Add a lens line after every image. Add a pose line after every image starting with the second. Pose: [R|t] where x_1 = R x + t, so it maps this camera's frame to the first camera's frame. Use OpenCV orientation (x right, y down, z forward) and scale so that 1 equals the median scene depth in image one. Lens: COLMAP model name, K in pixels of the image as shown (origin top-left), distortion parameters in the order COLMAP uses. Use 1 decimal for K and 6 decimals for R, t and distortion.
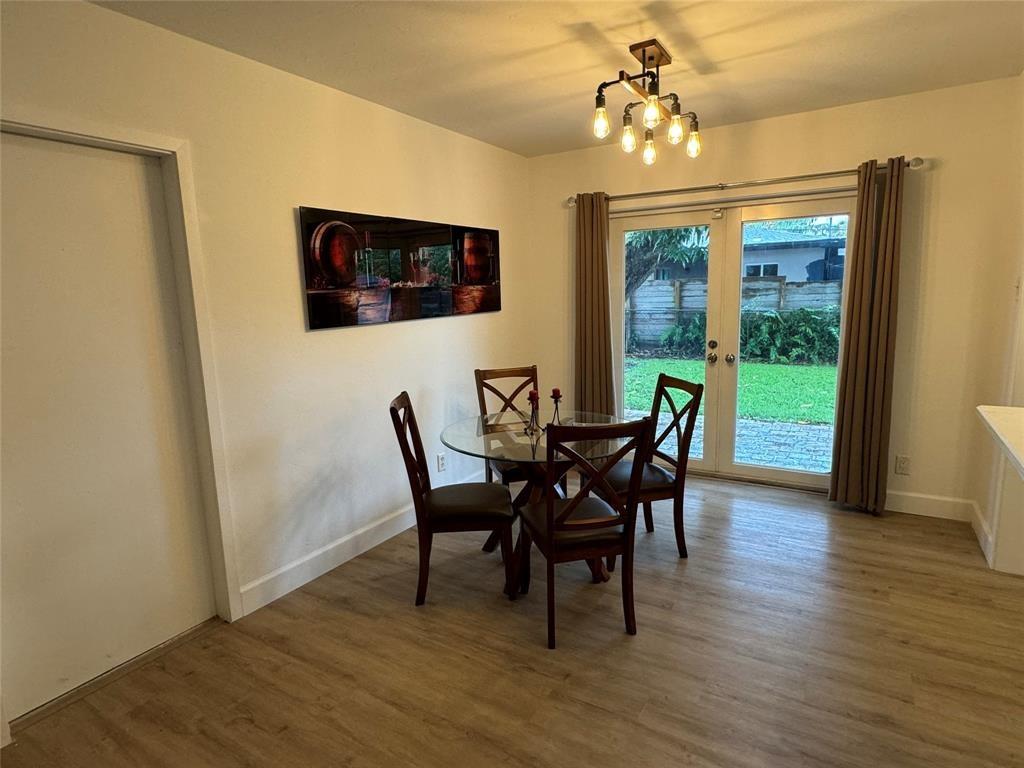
lens RADIAL K [[567.6, 0, 509.6], [0, 567.6, 382.1], [0, 0, 1]] dist [-0.006679, 0.002349]
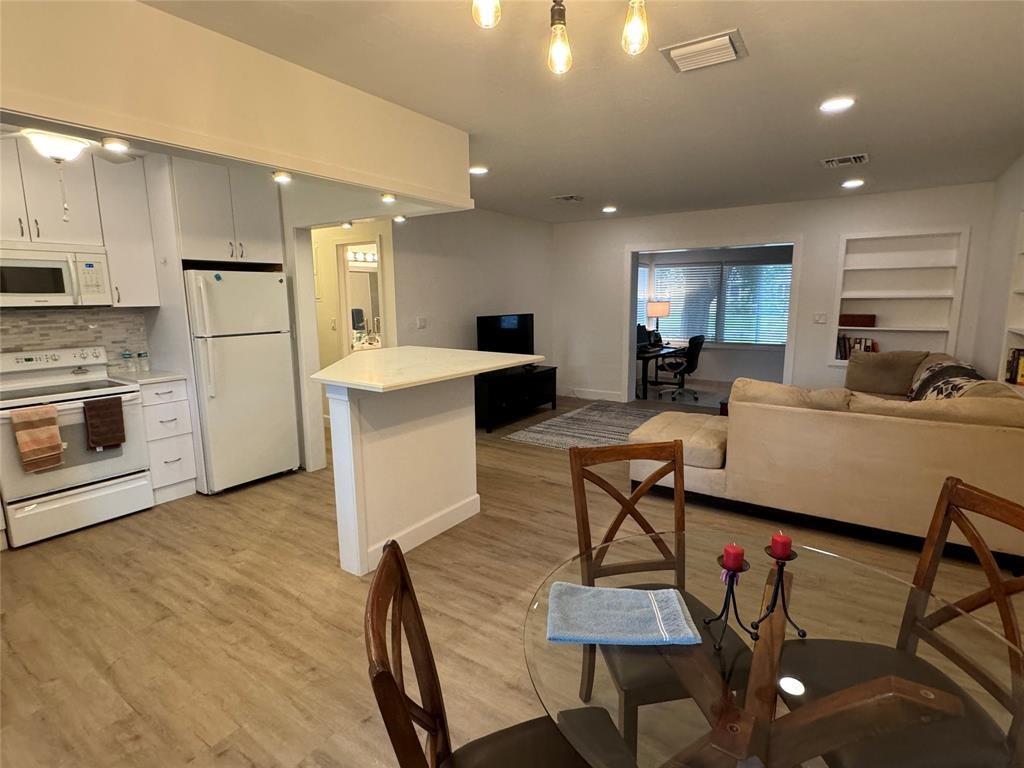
lens RADIAL K [[517.7, 0, 515.2], [0, 517.7, 380.0], [0, 0, 1]] dist [0.001486, -0.001594]
pose [[-0.998031, 0.030008, 0.055083, 0.191143], [0.045933, 0.947650, 0.315990, -0.206729], [-0.042717, 0.317898, -0.947162, 1.175575]]
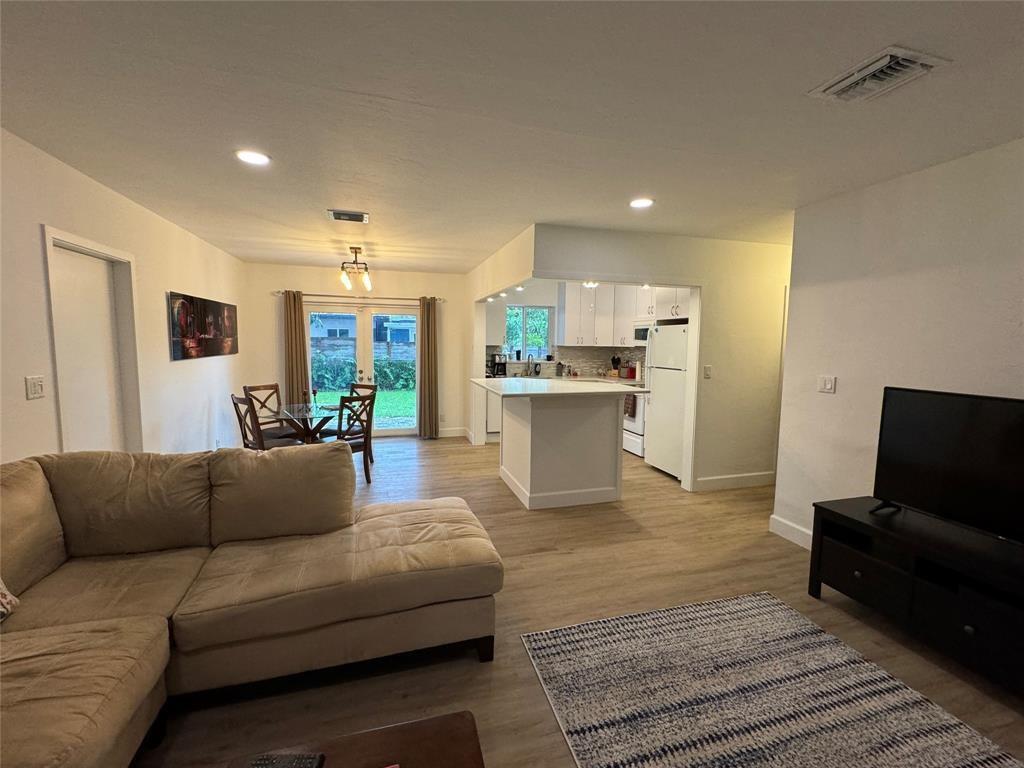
lens RADIAL K [[438.7, 0, 513.1], [0, 438.7, 379.8], [0, 0, 1]] dist [0.000789, 0.000037]
pose [[0.668171, -0.026688, 0.743529, -0.564477], [0.088556, 0.995105, -0.043863, 0.100749], [-0.738719, 0.095152, 0.667263, -0.566541]]
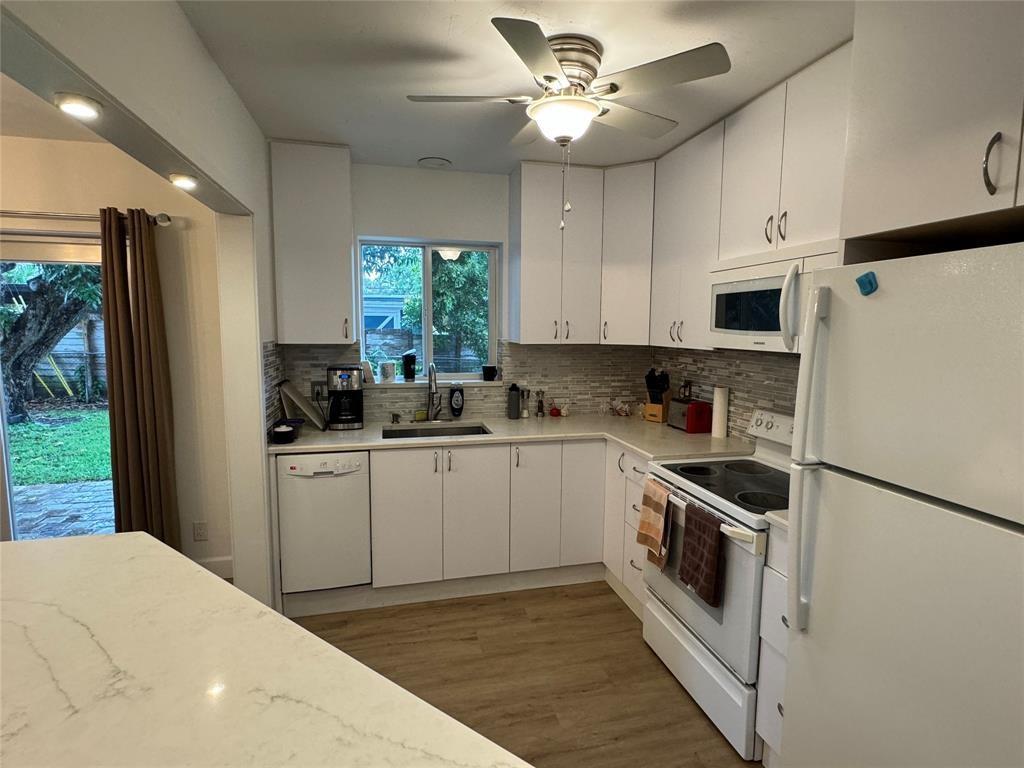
lens RADIAL K [[517.7, 0, 511.0], [0, 517.7, 383.6], [0, 0, 1]] dist [0.001486, -0.001594]
pose [[0.706029, -0.043646, 0.706837, 0.490725], [0.085580, 0.996043, -0.023978, -0.038819], [-0.702993, 0.077420, 0.706970, -0.008243]]
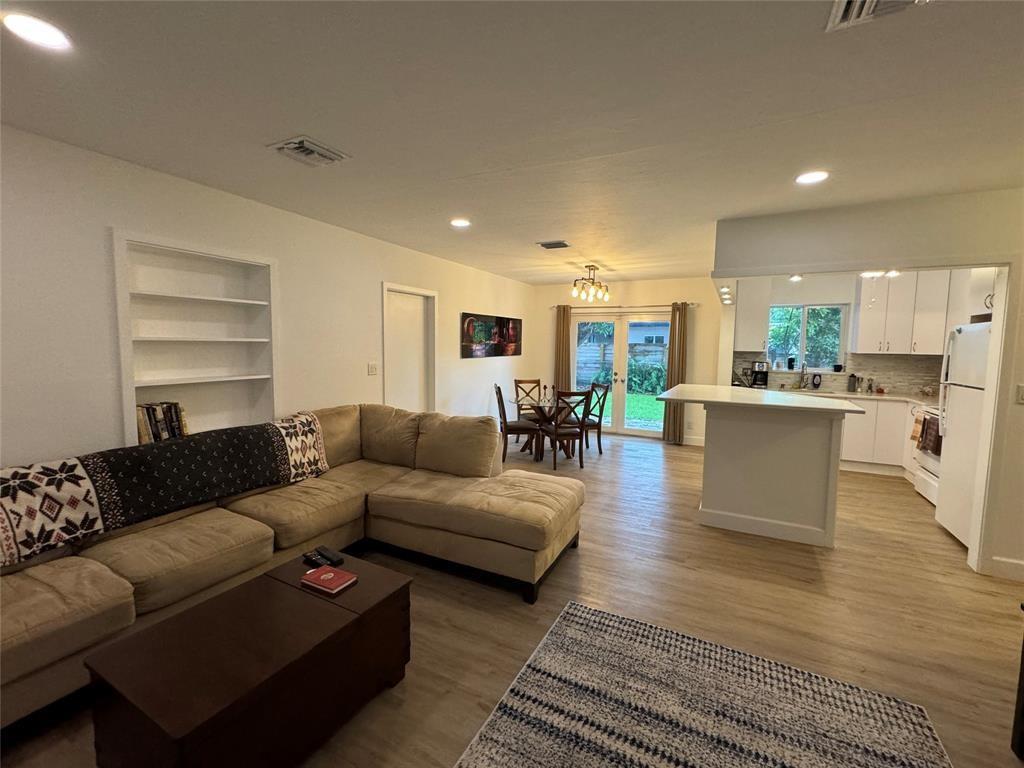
lens RADIAL K [[438.7, 0, 511.7], [0, 438.7, 381.7], [0, 0, 1]] dist [0.000789, 0.000037]
pose [[0.995933, 0.037166, 0.082076, -0.244973], [-0.030760, 0.996480, -0.077979, 0.142311], [-0.084685, 0.075138, 0.993571, -0.874074]]
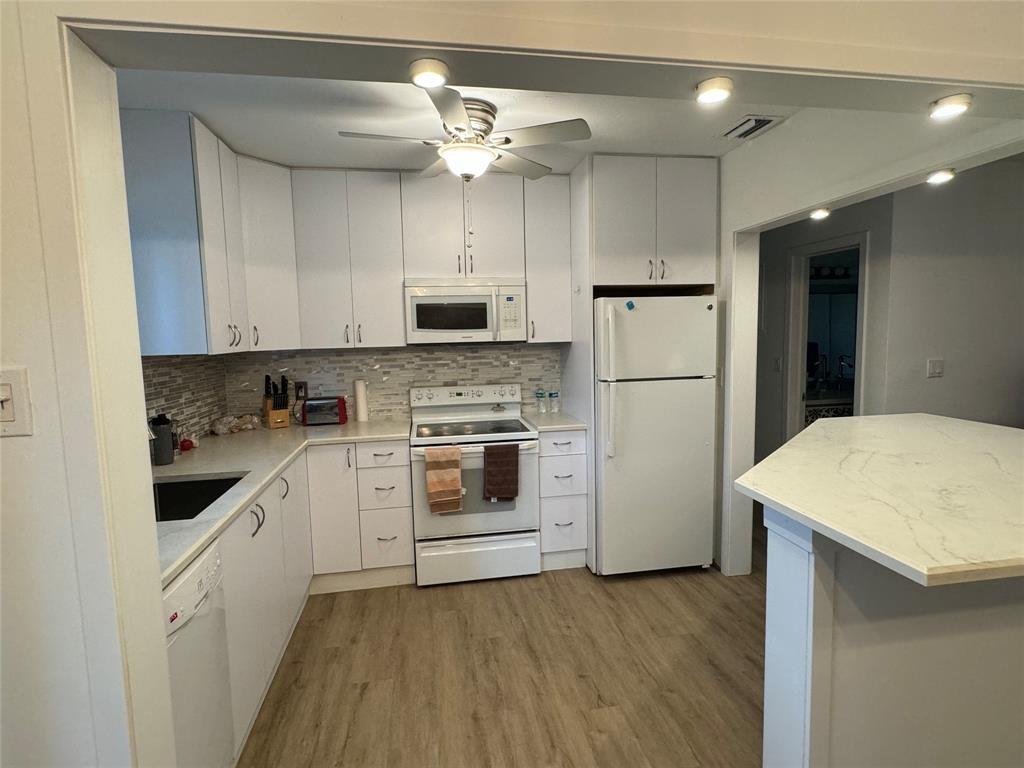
lens RADIAL K [[517.7, 0, 510.5], [0, 517.7, 384.1], [0, 0, 1]] dist [0.001486, -0.001594]
pose [[-0.657579, -0.027252, 0.752893, 0.360834], [0.163926, 0.970227, 0.178293, -0.152324], [-0.735336, 0.240660, -0.633533, 0.802126]]
